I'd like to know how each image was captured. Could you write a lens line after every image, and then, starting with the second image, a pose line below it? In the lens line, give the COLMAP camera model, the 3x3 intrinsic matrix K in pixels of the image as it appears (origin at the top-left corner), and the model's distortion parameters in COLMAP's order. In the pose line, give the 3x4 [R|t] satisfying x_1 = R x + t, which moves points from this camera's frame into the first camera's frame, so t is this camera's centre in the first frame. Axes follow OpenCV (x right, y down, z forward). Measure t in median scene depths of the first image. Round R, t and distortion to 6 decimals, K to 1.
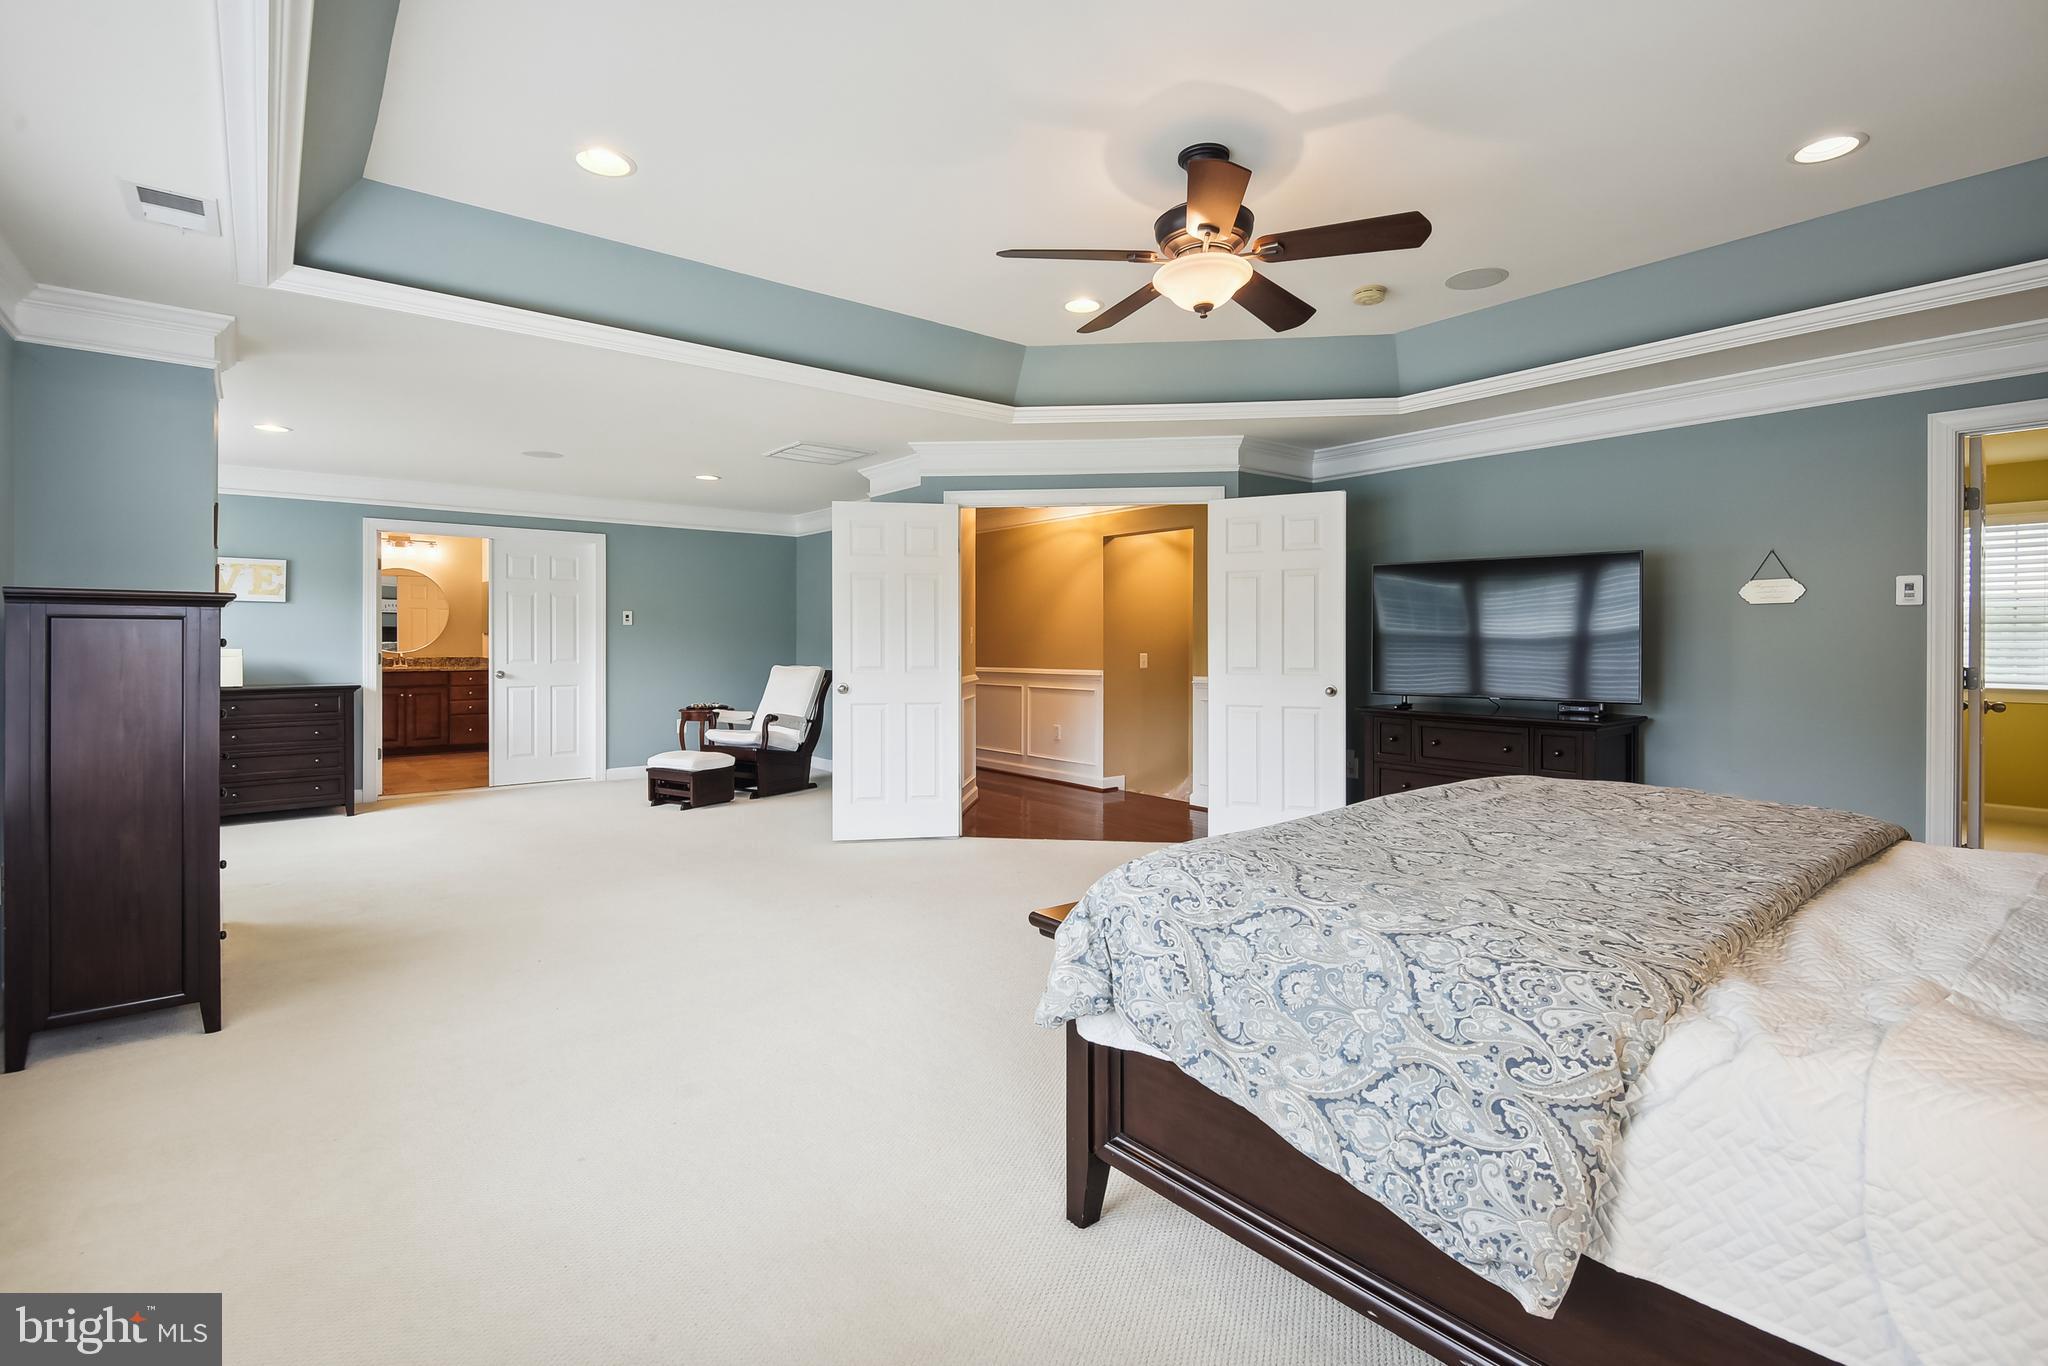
lens RADIAL K [[948.0, 0, 1020.1], [0, 948.0, 654.1], [0, 0, 1]] dist [0.001108, -0.000437]
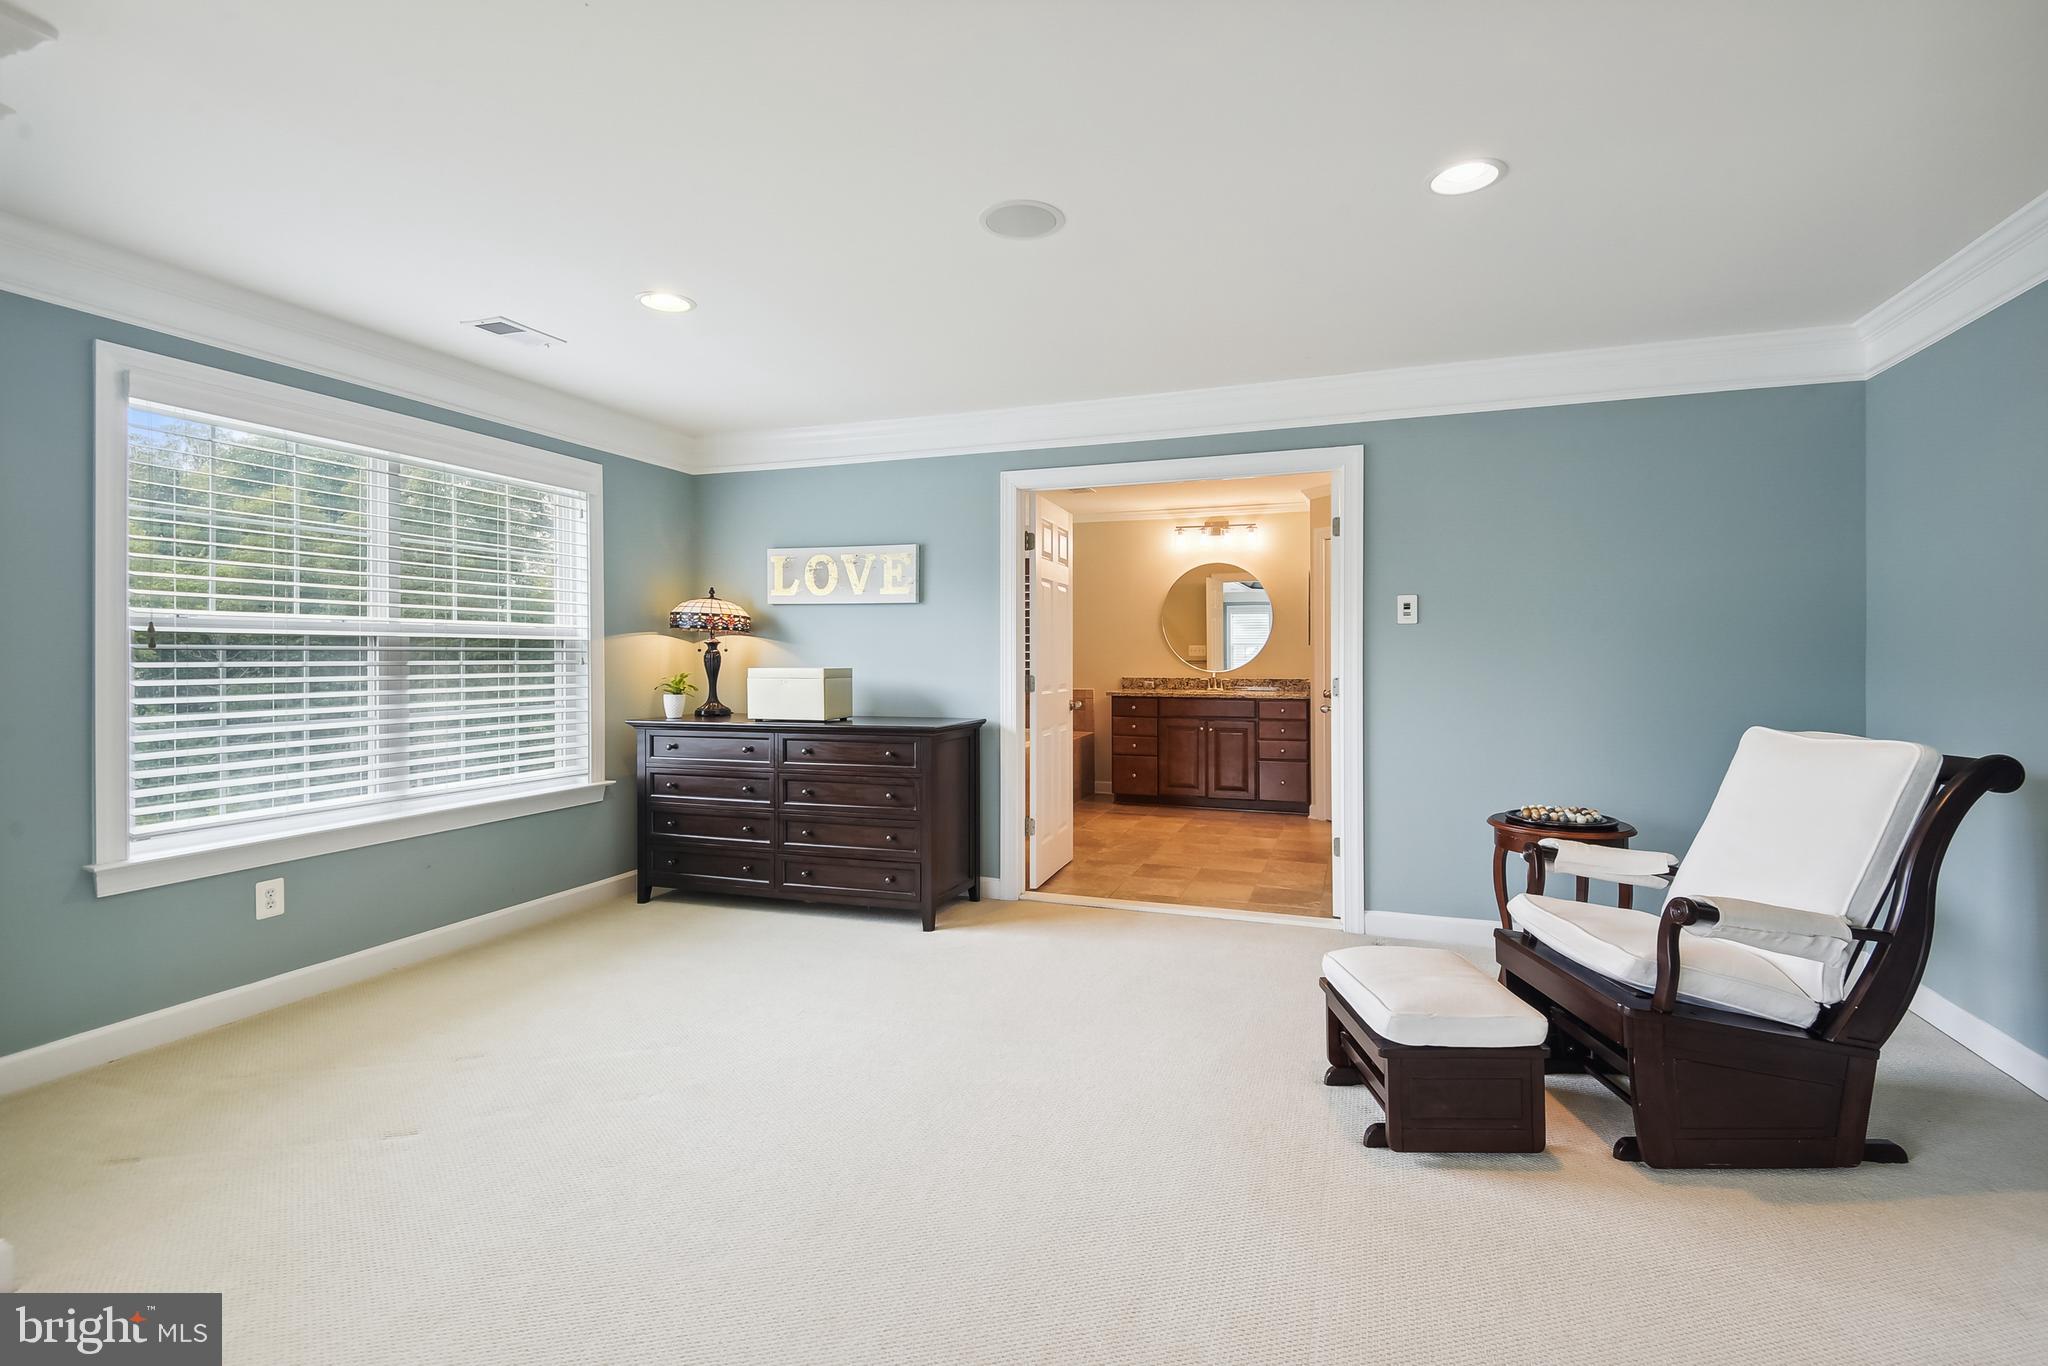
lens RADIAL K [[948.0, 0, 1020.1], [0, 948.0, 654.1], [0, 0, 1]] dist [0.001108, -0.000437]
pose [[0.523999, -0.002985, -0.851714, -0.107580], [-0.010995, 0.999887, -0.010269, -0.008060], [0.851648, 0.014745, 0.523907, 0.606911]]
